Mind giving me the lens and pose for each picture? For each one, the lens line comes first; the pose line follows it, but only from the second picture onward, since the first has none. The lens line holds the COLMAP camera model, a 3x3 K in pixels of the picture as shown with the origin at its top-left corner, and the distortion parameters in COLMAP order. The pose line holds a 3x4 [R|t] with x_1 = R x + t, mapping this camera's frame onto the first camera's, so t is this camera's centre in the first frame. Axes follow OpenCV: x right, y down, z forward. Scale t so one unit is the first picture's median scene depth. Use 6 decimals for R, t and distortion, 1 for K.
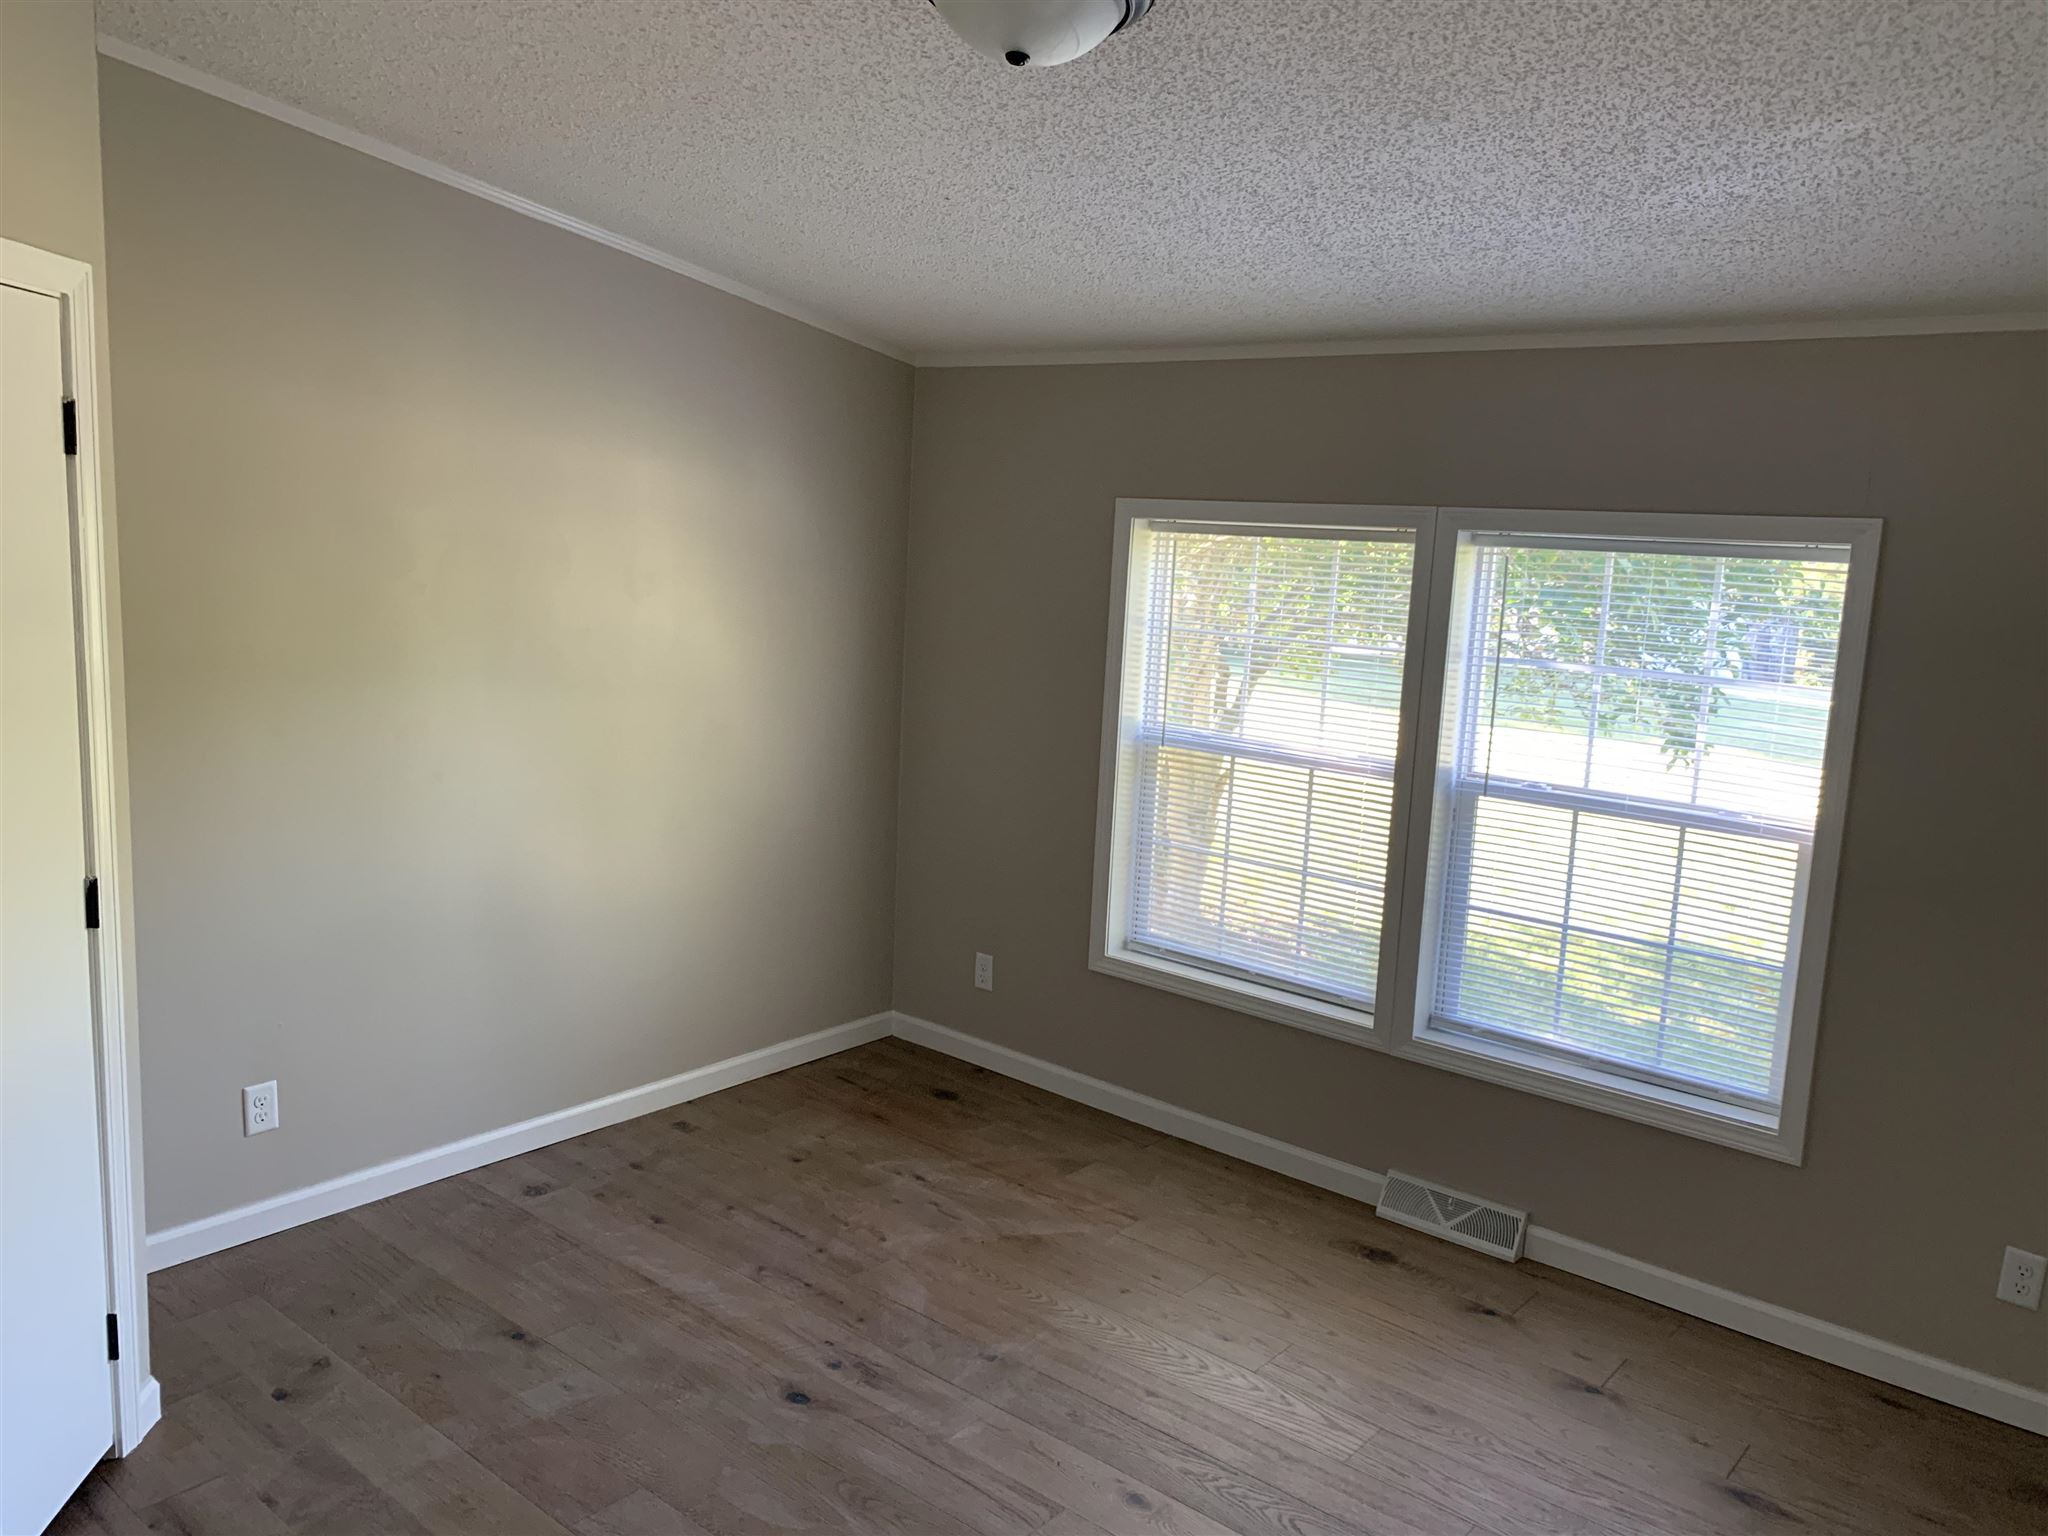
lens RADIAL K [[1575.9, 0, 1024.0], [0, 1575.9, 768.0], [0, 0, 1]] dist [-0.006842, -0.072930]
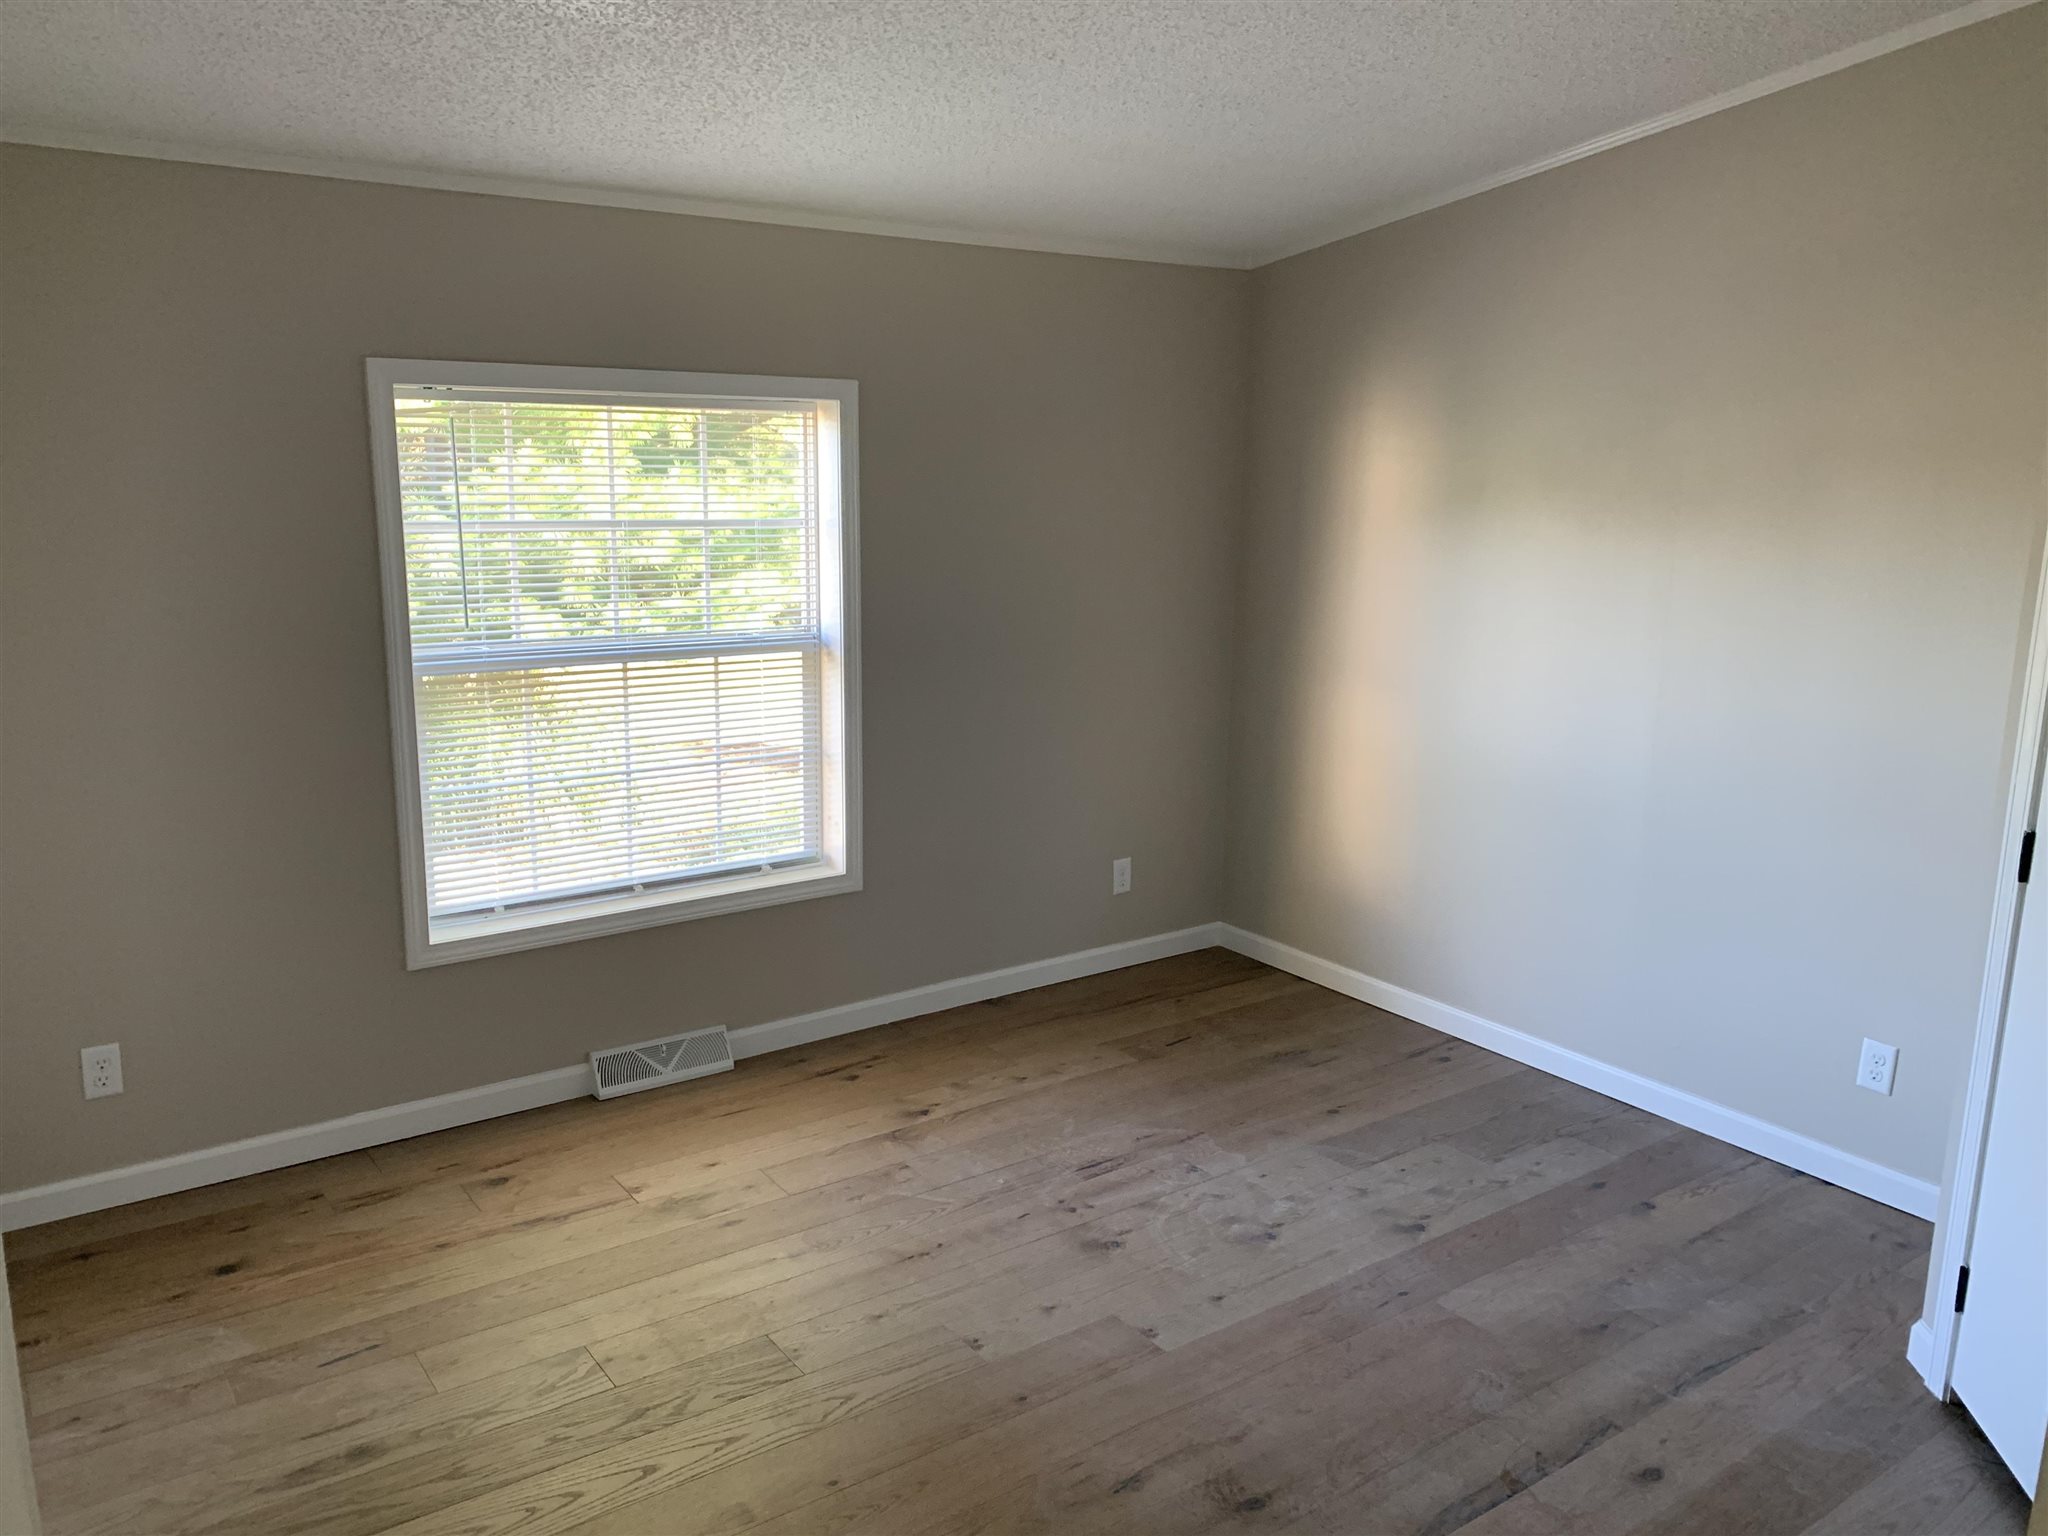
lens RADIAL K [[1575.9, 0, 1024.0], [0, 1575.9, 768.0], [0, 0, 1]] dist [-0.006842, -0.072930]
pose [[0.172875, -0.247098, 0.953445, -0.648138], [0.115937, 0.966395, 0.229433, -0.117347], [-0.978097, 0.070876, 0.195713, 0.561555]]
